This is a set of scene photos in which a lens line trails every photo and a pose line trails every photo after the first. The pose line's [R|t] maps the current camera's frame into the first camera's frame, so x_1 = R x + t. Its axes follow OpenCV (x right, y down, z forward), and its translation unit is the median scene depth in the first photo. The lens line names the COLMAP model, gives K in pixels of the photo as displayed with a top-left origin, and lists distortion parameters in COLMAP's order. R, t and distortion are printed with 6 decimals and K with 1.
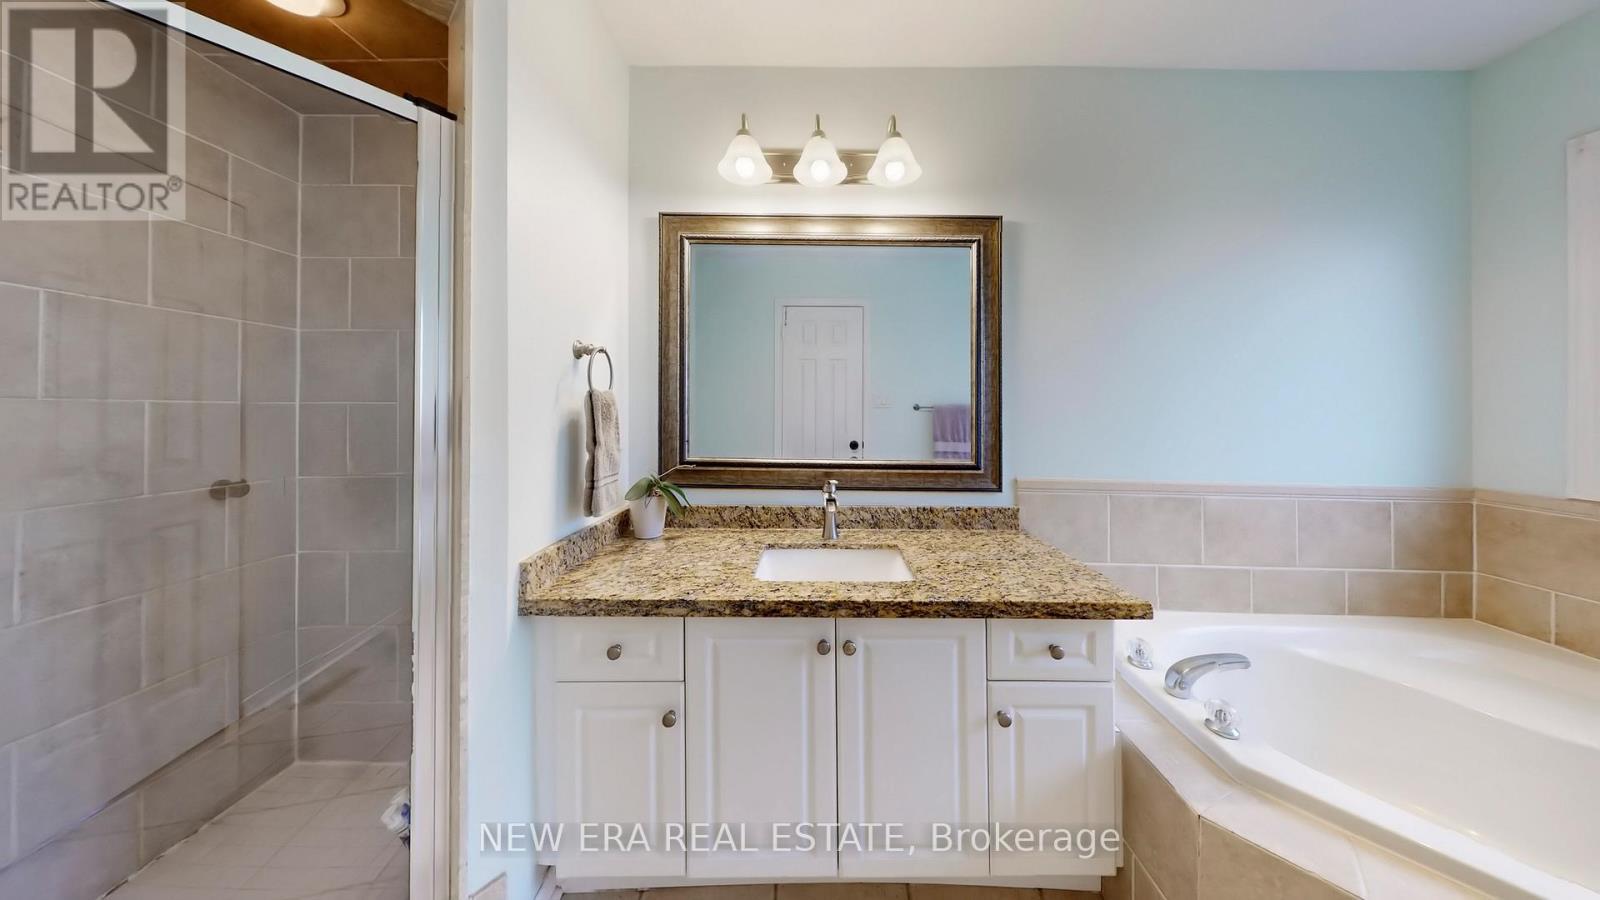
lens RADIAL K [[435.3, 0, 822.0], [0, 435.3, 409.7], [0, 0, 1]] dist [0.005352, 0.000008]
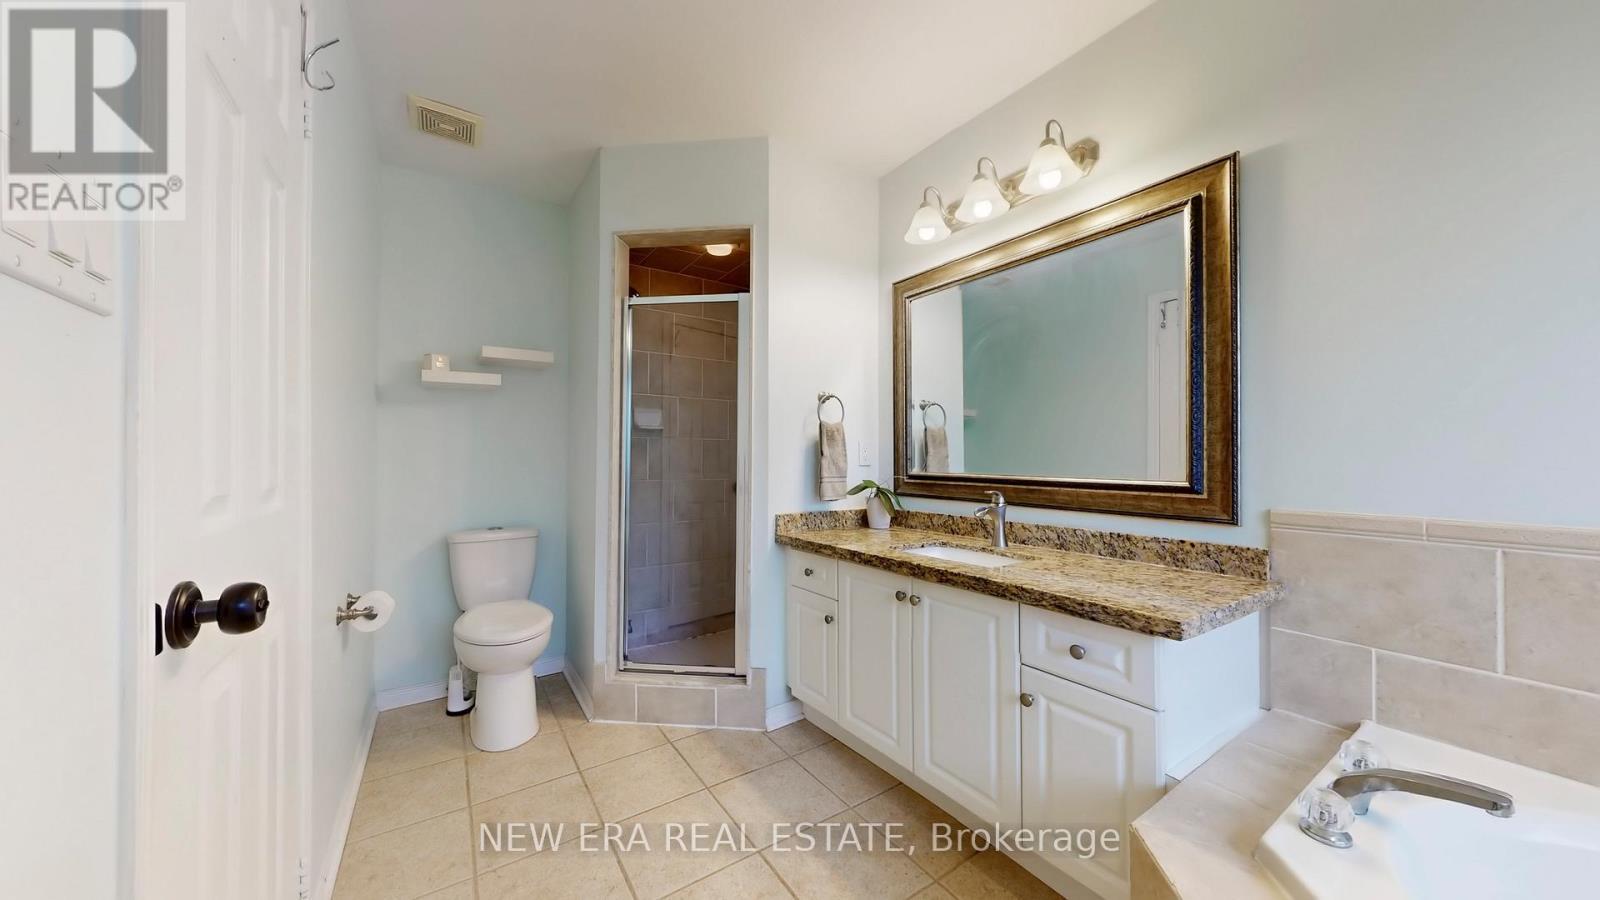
lens RADIAL K [[520.3, 0, 796.6], [0, 520.3, 461.3], [0, 0, 1]] dist [-0.000461, 0.000112]
pose [[0.571019, -0.005285, -0.820920, 0.732311], [0.007195, 0.999973, -0.001433, 0.078654], [0.820905, -0.005088, 0.571042, -0.120723]]
